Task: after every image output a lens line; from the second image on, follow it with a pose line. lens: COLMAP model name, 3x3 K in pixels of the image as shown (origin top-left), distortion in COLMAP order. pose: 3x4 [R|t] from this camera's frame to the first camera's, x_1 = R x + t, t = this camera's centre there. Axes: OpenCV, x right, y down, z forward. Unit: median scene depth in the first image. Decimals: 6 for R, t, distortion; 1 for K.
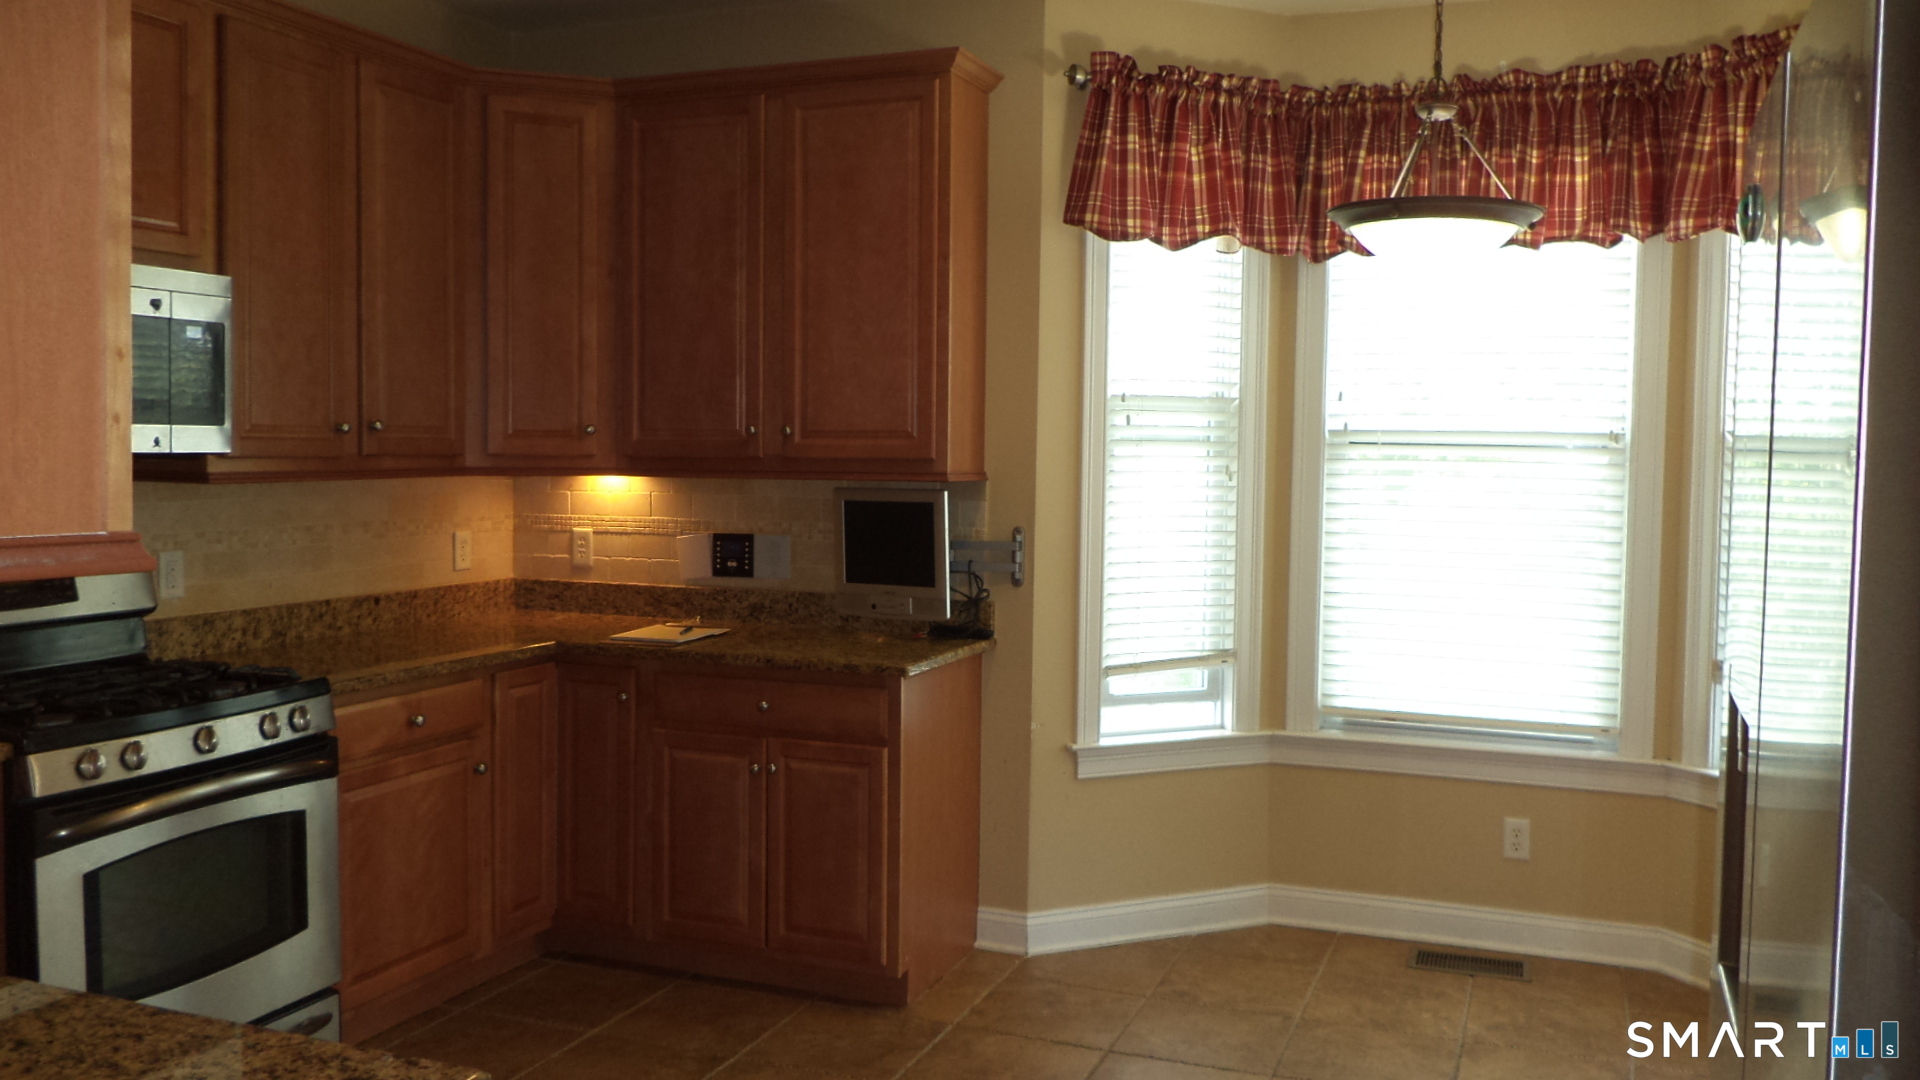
lens RADIAL K [[1590.6, 0, 954.4], [0, 1590.6, 541.2], [0, 0, 1]] dist [-0.034359, 0.003548]
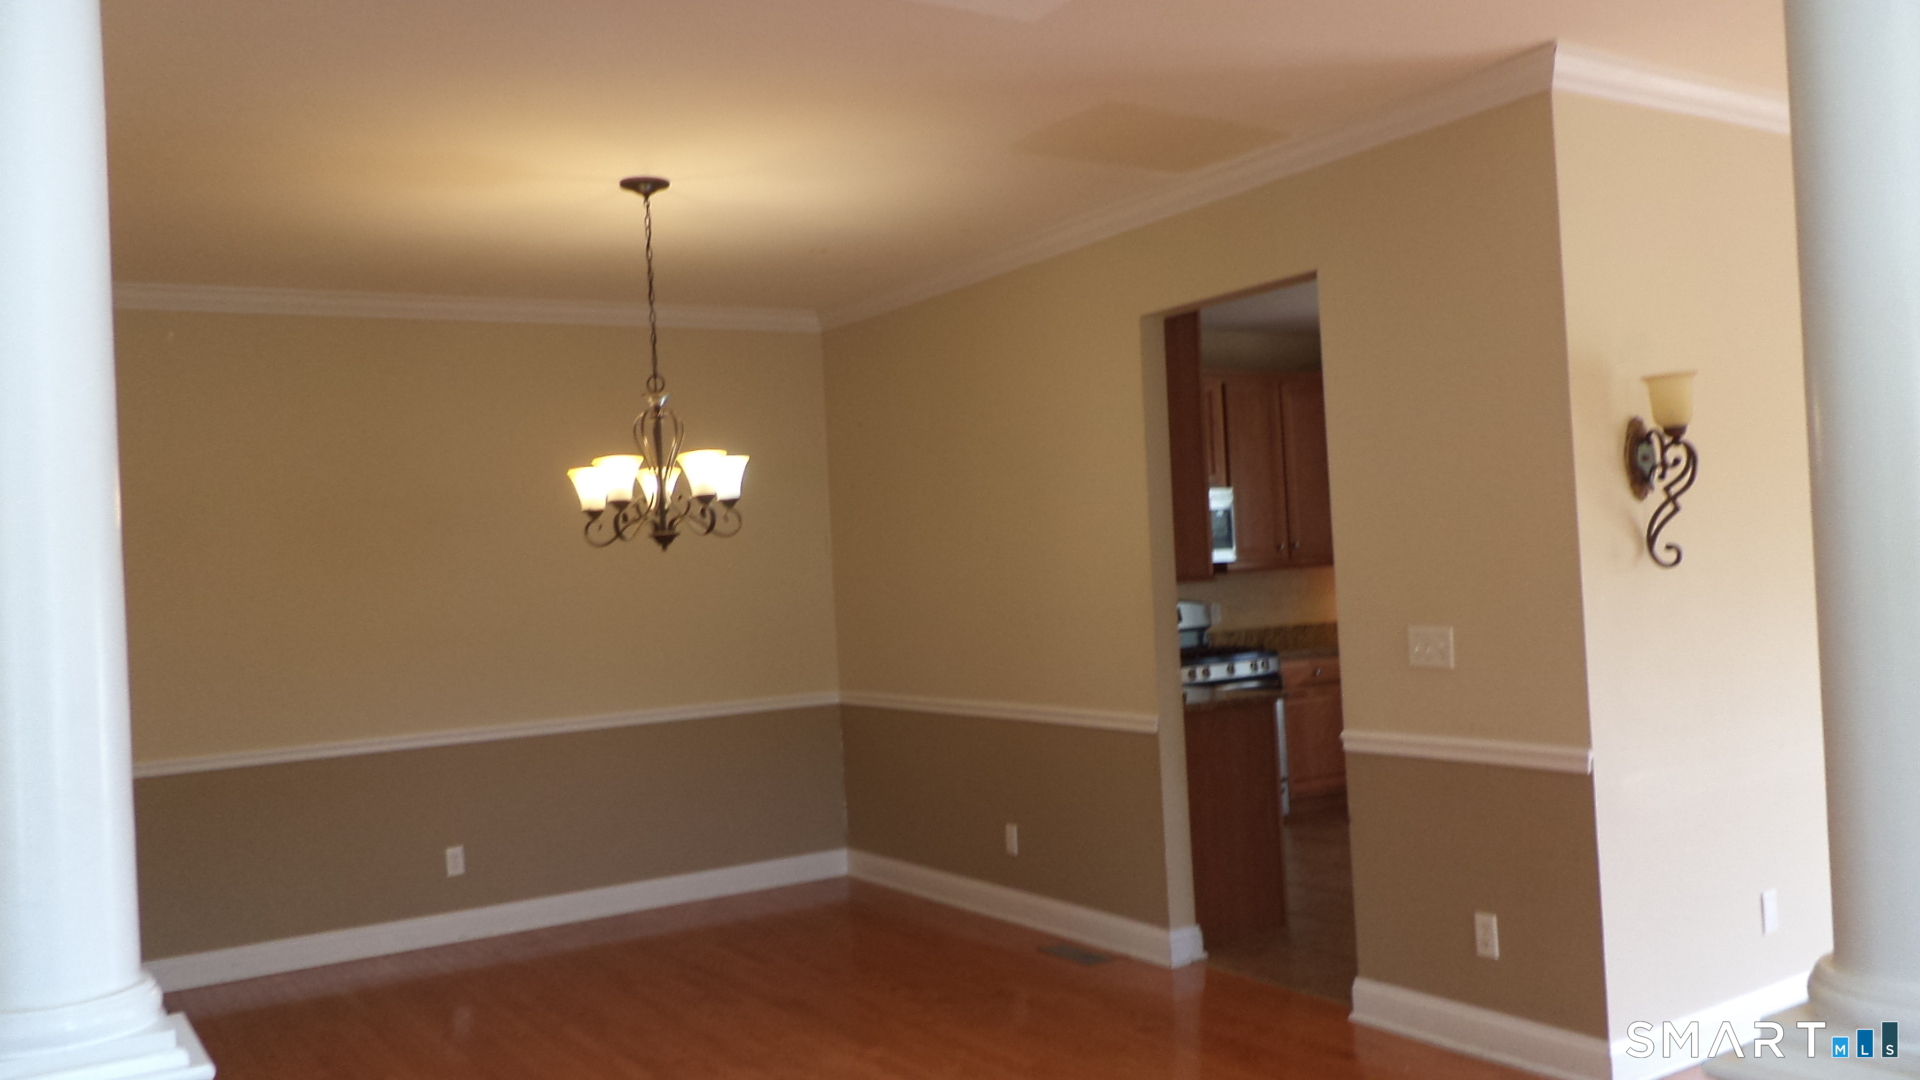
lens RADIAL K [[1590.6, 0, 956.9], [0, 1590.6, 545.4], [0, 0, 1]] dist [-0.034359, 0.003548]
pose [[0.819555, -0.064852, -0.569318, 0.563804], [0.032470, 0.997234, -0.066854, 0.067776], [0.572080, 0.036305, 0.819394, -1.208855]]
